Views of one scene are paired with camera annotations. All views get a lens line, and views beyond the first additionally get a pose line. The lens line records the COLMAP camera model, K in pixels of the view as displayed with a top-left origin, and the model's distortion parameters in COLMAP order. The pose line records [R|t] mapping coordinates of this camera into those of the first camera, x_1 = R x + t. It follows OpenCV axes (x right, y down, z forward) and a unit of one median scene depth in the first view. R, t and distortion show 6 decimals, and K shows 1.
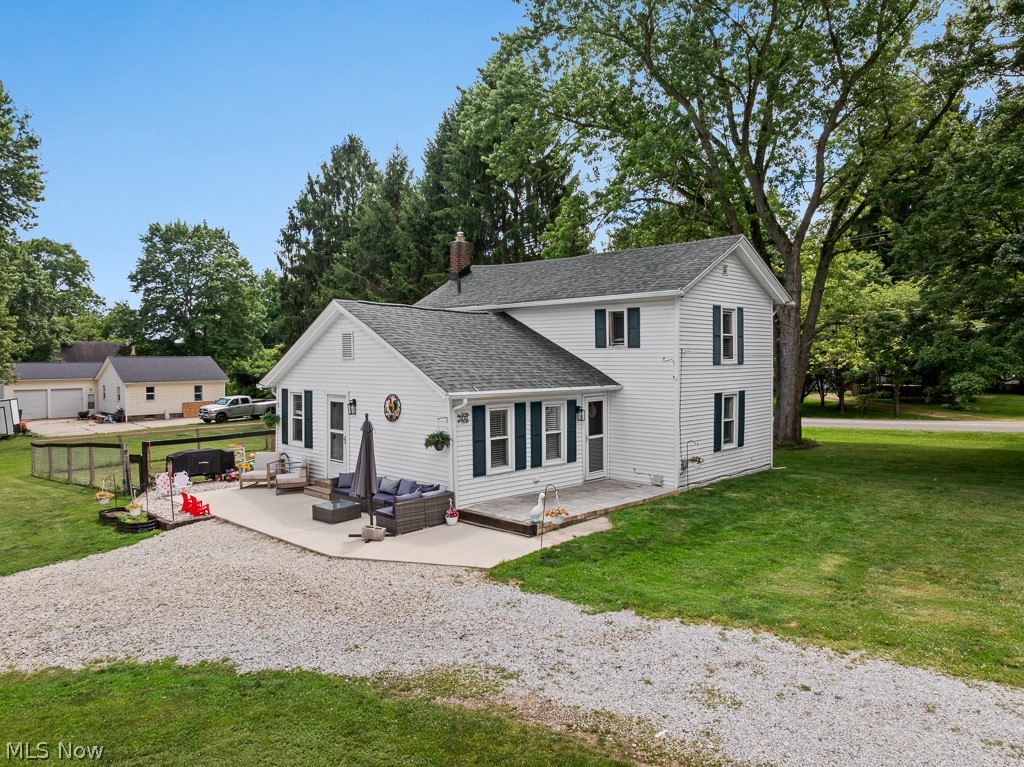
lens RADIAL K [[719.5, 0, 511.4], [0, 719.5, 386.0], [0, 0, 1]] dist [-0.033902, 0.000669]
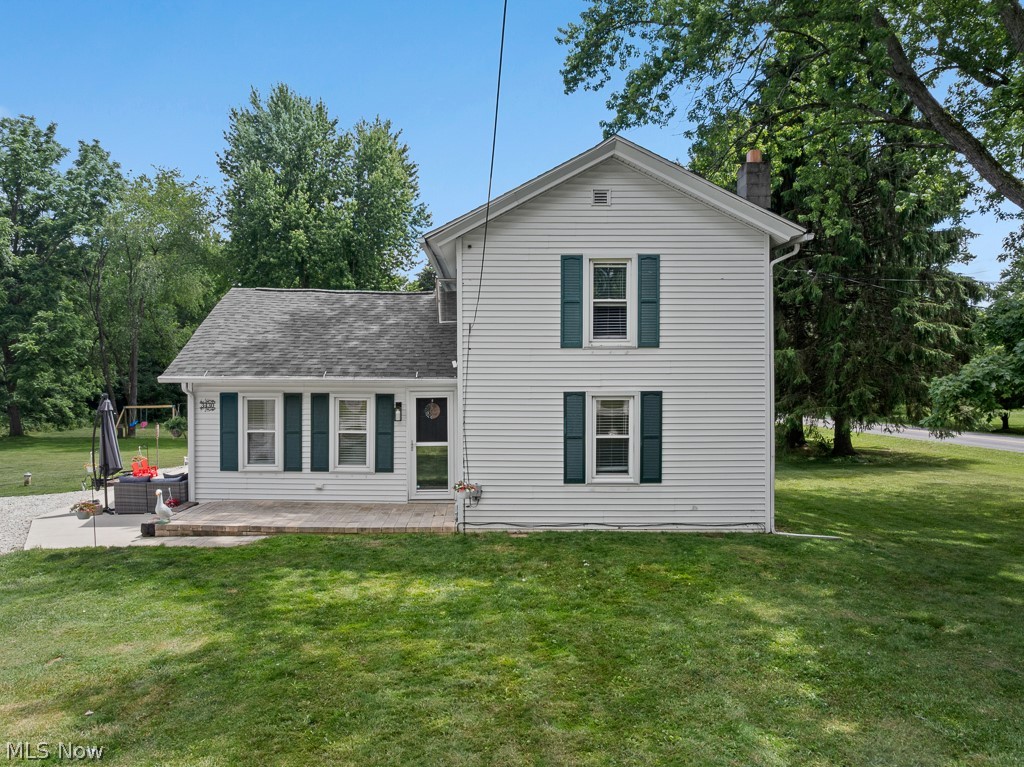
lens RADIAL K [[719.5, 0, 512.4], [0, 719.5, 379.8], [0, 0, 1]] dist [-0.033902, 0.000669]
pose [[0.692365, 0.013506, -0.721421, 0.764744], [-0.030366, 0.999484, -0.010431, 0.008061], [0.720908, 0.029129, 0.692418, 0.558806]]
